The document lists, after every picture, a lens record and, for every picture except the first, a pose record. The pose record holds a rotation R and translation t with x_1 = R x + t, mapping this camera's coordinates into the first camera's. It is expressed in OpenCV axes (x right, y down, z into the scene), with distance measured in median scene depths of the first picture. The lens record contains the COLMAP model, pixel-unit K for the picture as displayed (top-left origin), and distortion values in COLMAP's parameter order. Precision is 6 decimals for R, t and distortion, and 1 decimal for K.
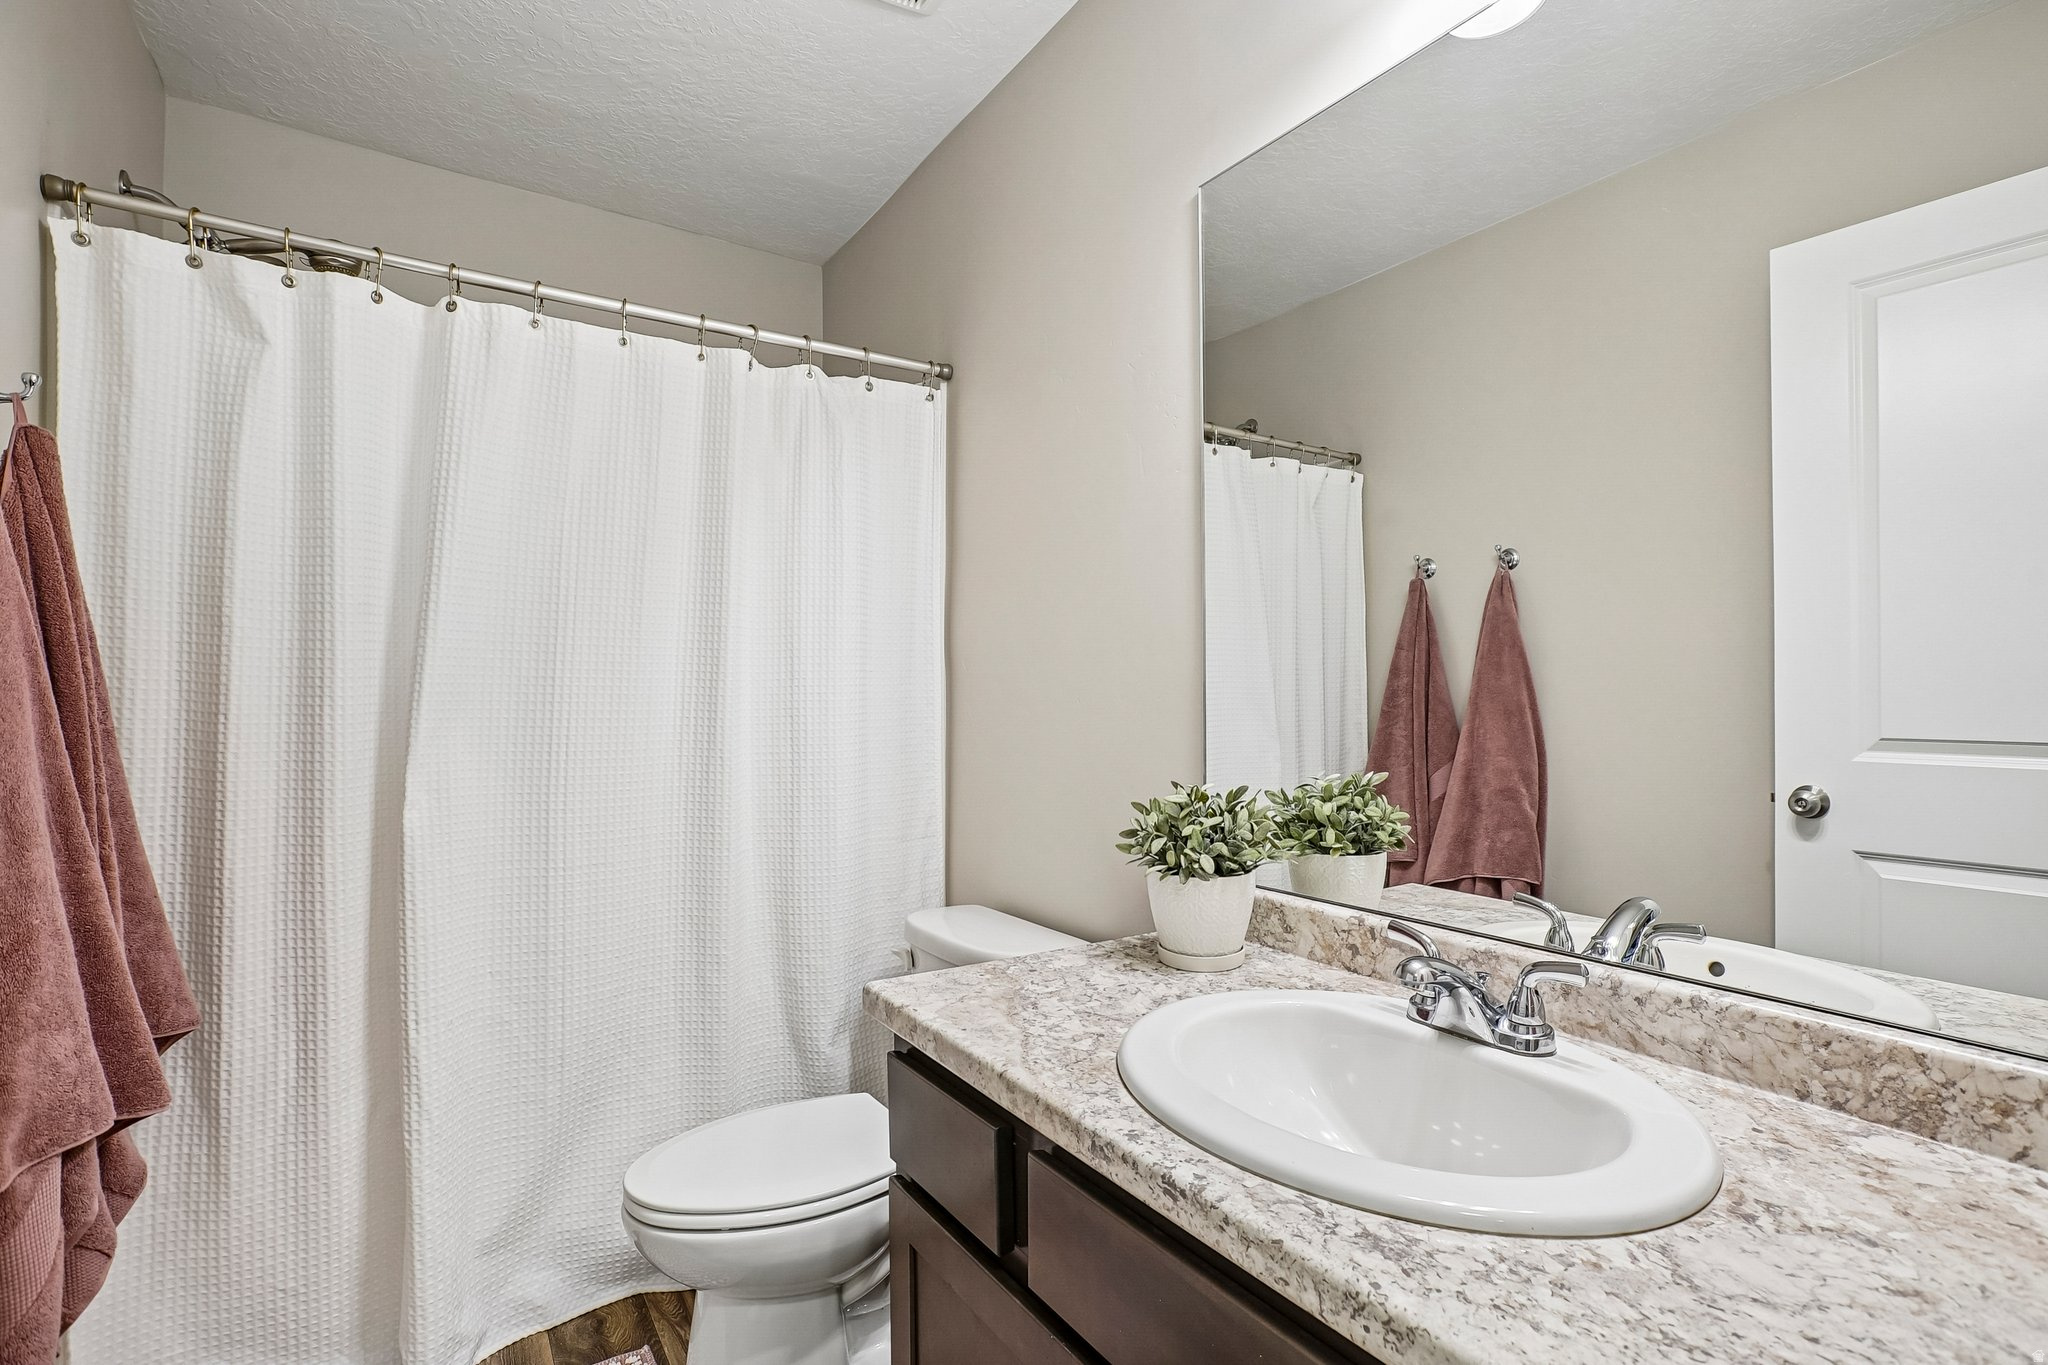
lens RADIAL K [[946.1, 0, 1027.4], [0, 946.1, 686.5], [0, 0, 1]] dist [-0.031570, 0.008141]
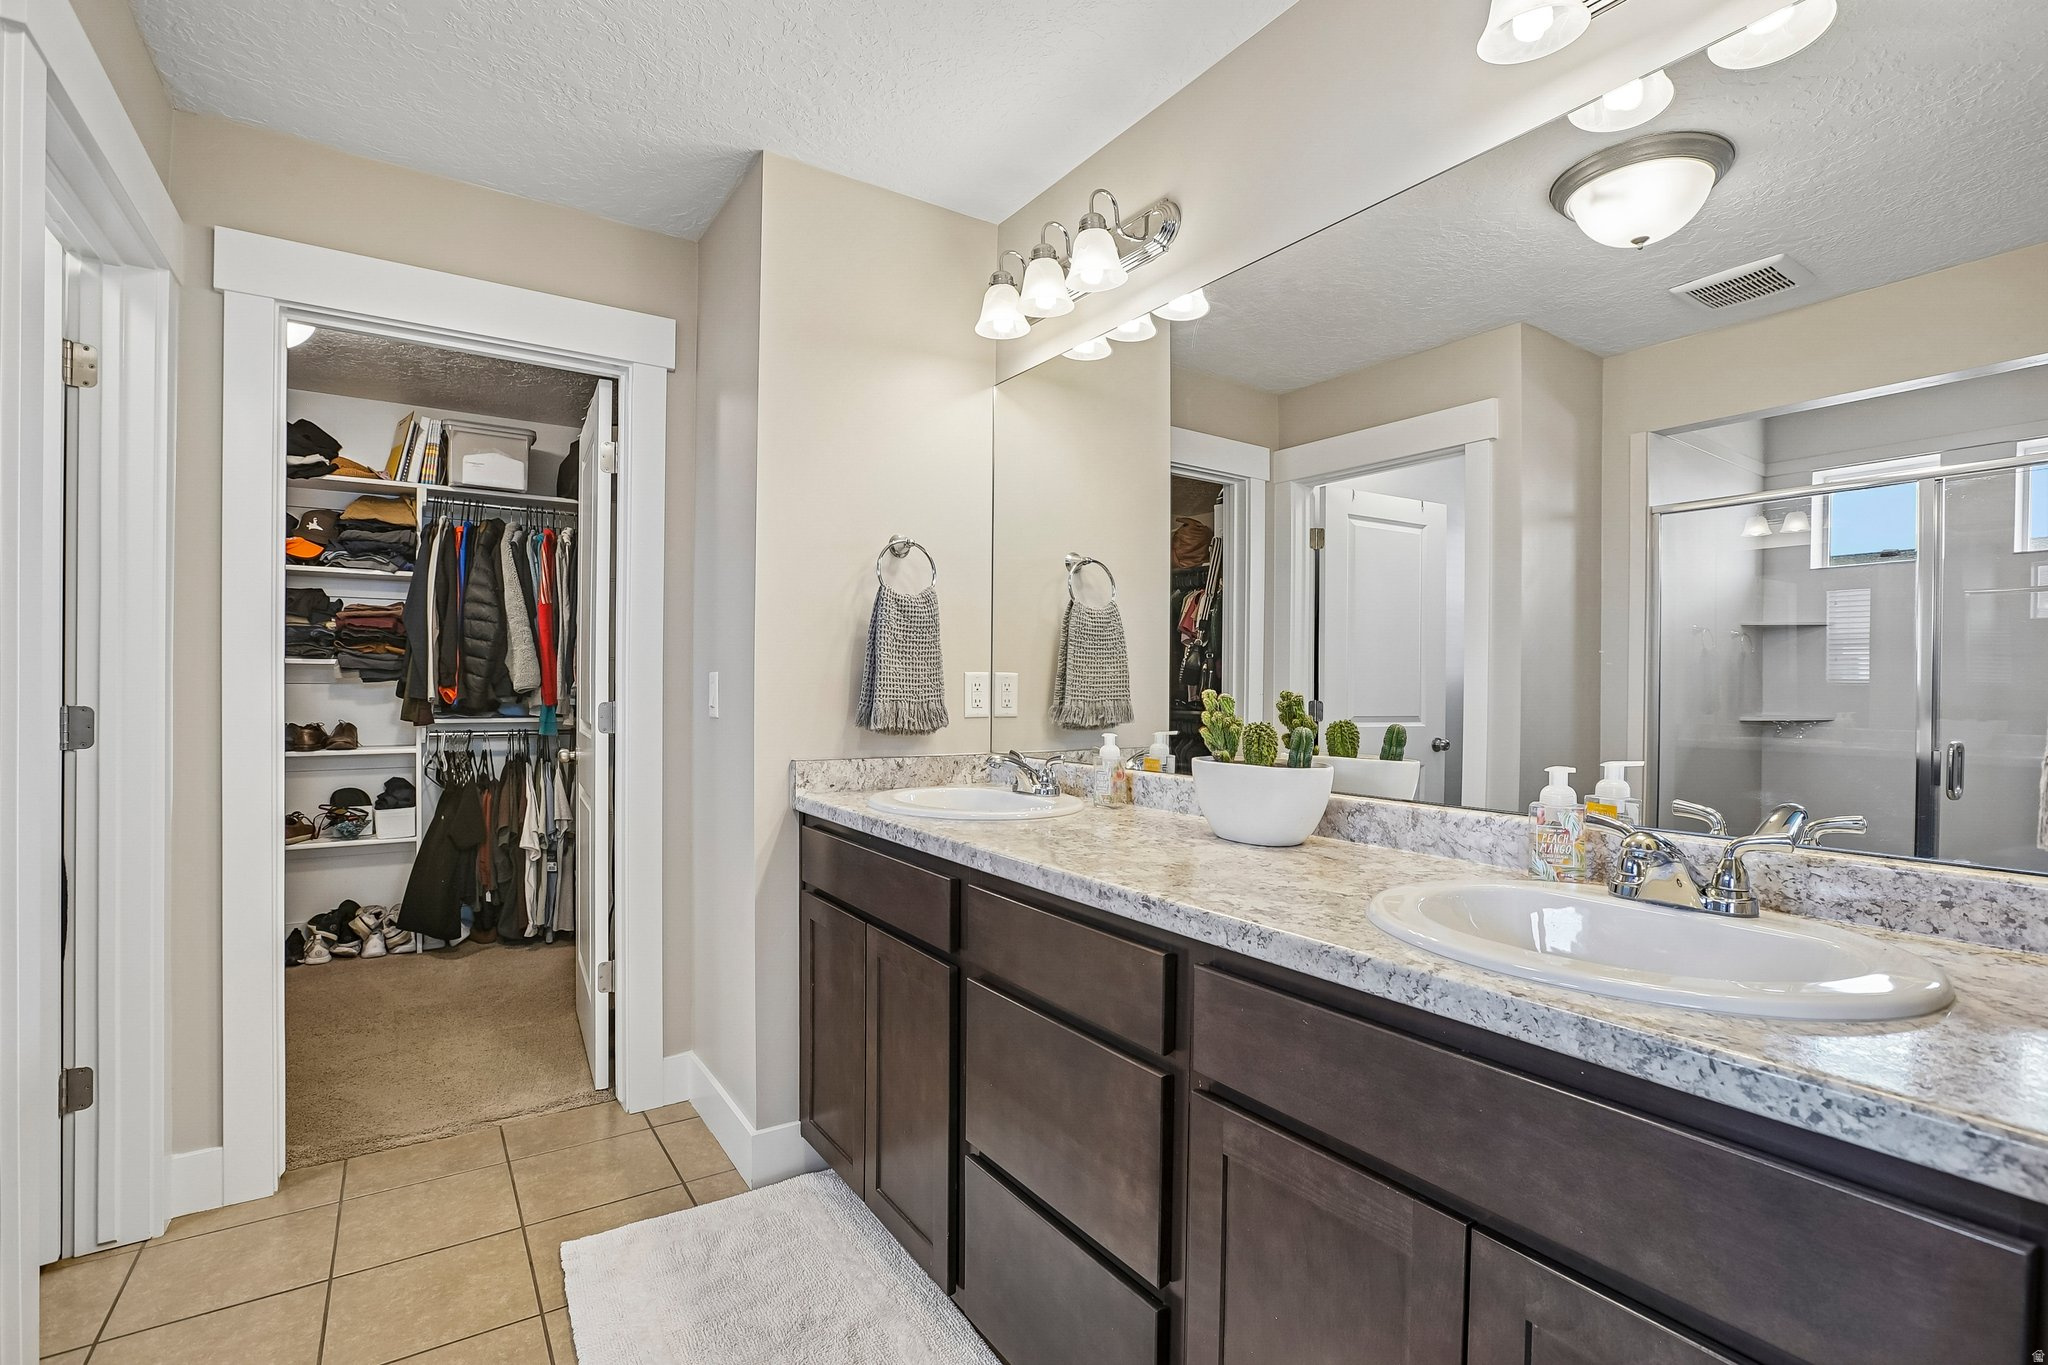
lens RADIAL K [[946.1, 0, 1022.7], [0, 946.1, 683.2], [0, 0, 1]] dist [-0.031570, 0.008141]
pose [[0.999975, 0.006131, 0.003395, -0.066250], [-0.006177, 0.999887, 0.013713, 0.098303], [-0.003311, -0.013733, 0.999900, -0.583018]]
